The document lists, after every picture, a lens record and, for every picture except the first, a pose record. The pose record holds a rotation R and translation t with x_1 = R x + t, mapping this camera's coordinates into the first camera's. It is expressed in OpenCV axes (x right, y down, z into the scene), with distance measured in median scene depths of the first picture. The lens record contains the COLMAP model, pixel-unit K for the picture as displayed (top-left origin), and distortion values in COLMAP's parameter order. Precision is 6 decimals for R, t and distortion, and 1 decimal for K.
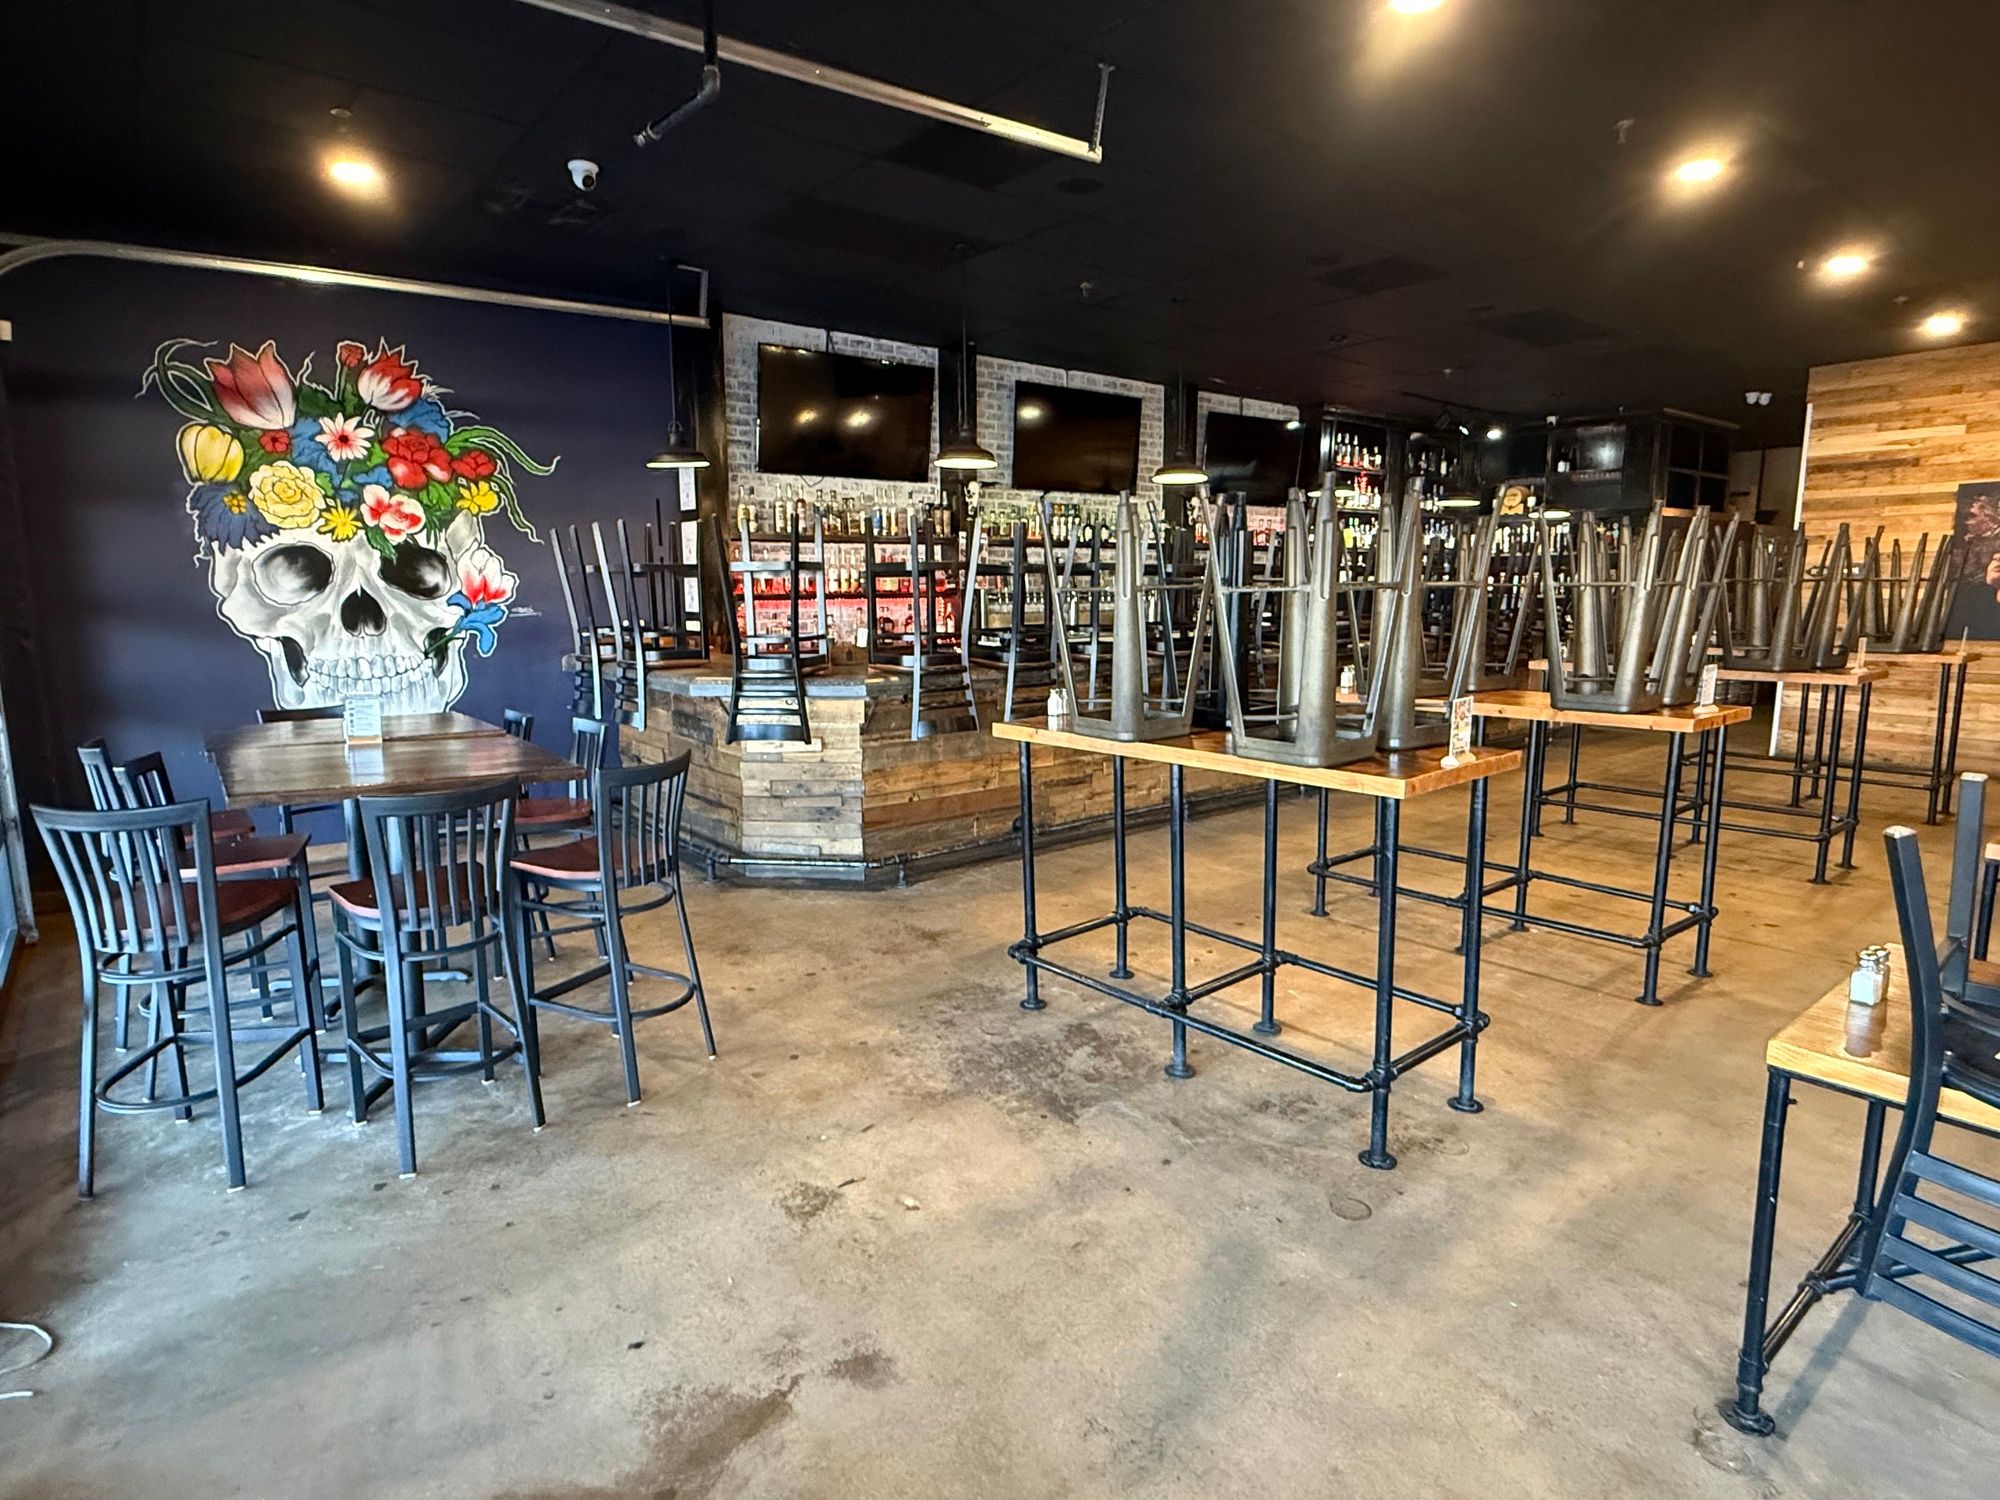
lens RADIAL K [[1084.0, 0, 1001.4], [0, 1084.0, 748.5], [0, 0, 1]] dist [0.000924, -0.000593]
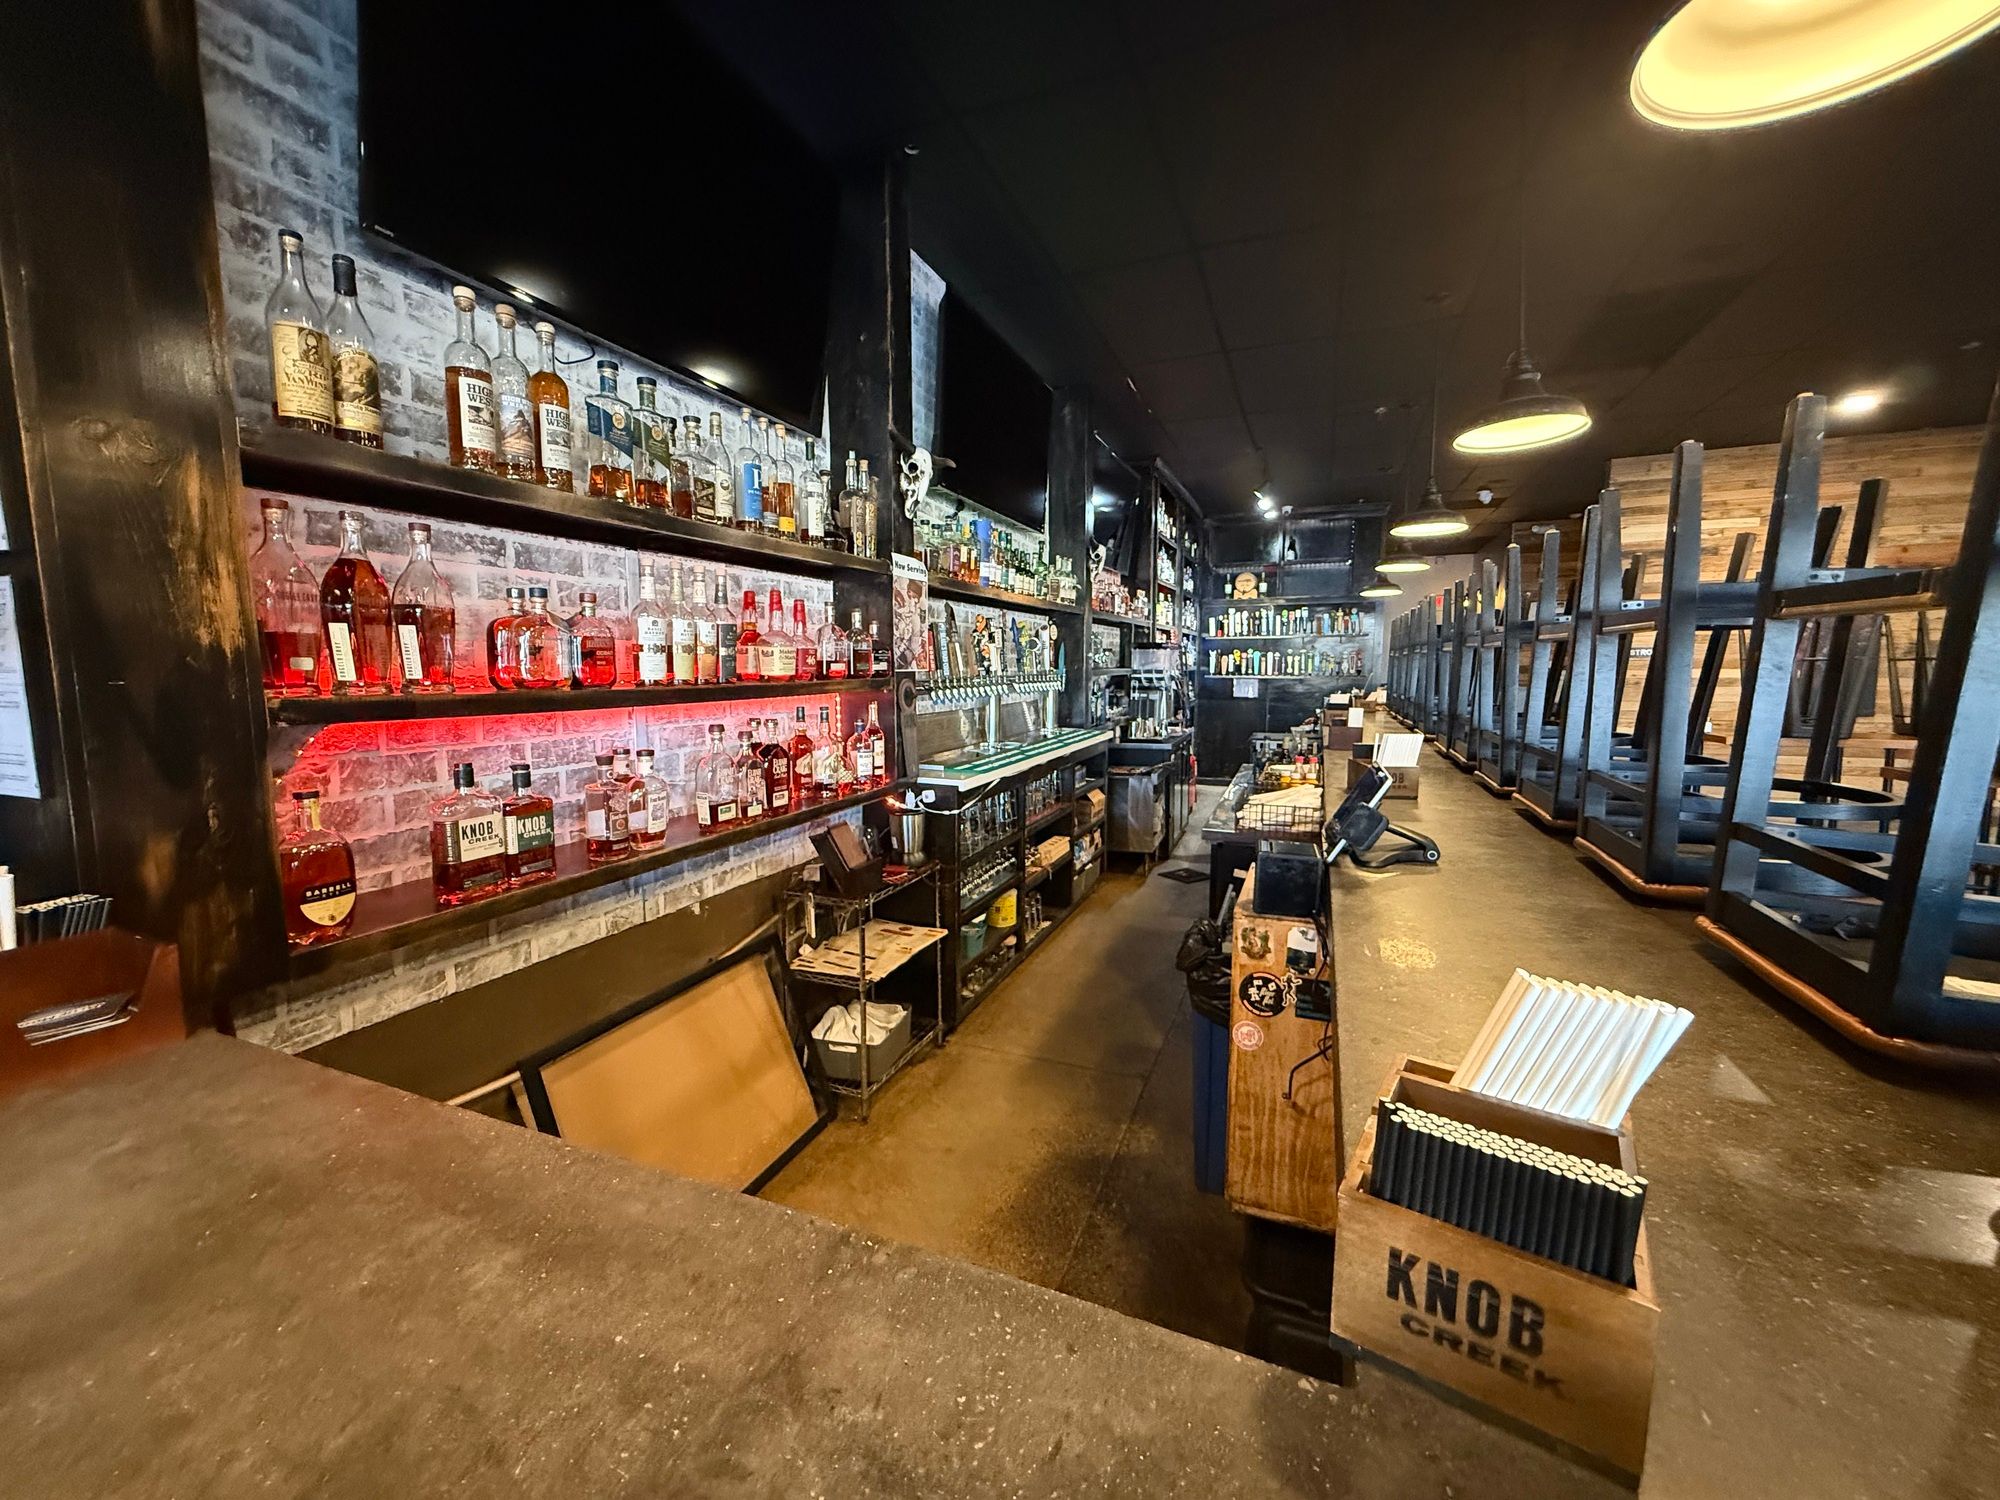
lens RADIAL K [[796.0, 0, 1000.1], [0, 796.0, 753.9], [0, 0, 1]] dist [-0.001292, 0.000028]
pose [[0.876575, -0.053237, 0.478312, -0.224788], [0.073618, 0.996999, -0.023947, -0.135259], [-0.475602, 0.056204, 0.877863, 0.912395]]
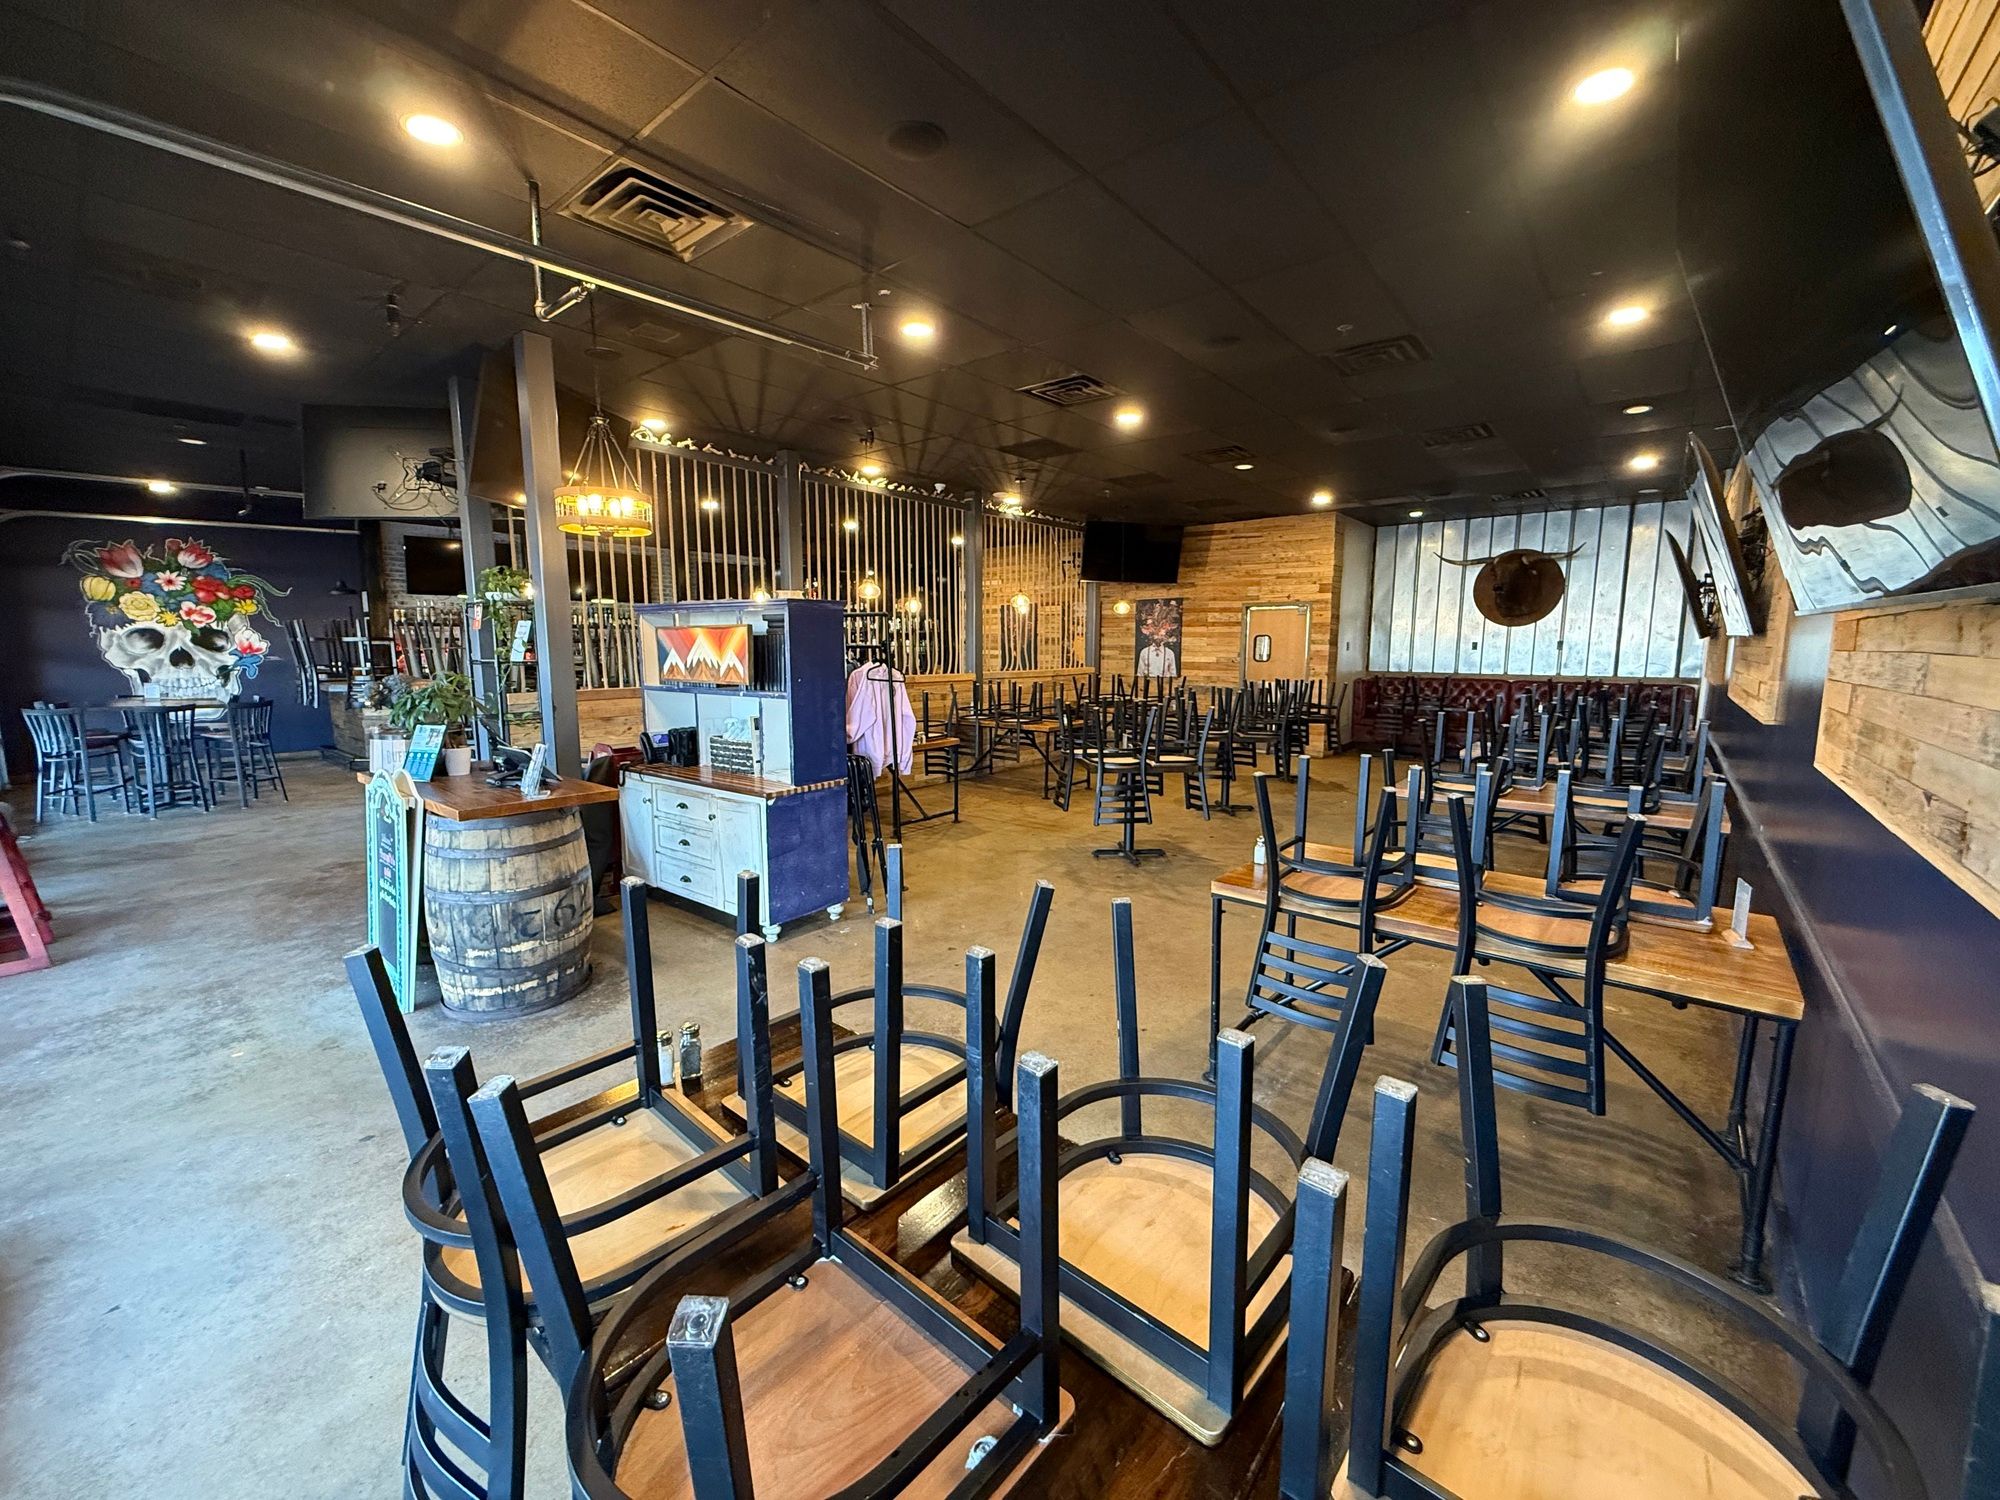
lens RADIAL K [[796.0, 0, 996.1], [0, 796.0, 748.5], [0, 0, 1]] dist [-0.001292, 0.000028]
pose [[0.983297, -0.019330, 0.180977, 0.755560], [0.023345, 0.999526, -0.020081, 0.131833], [-0.180503, 0.023970, 0.983282, -0.902482]]
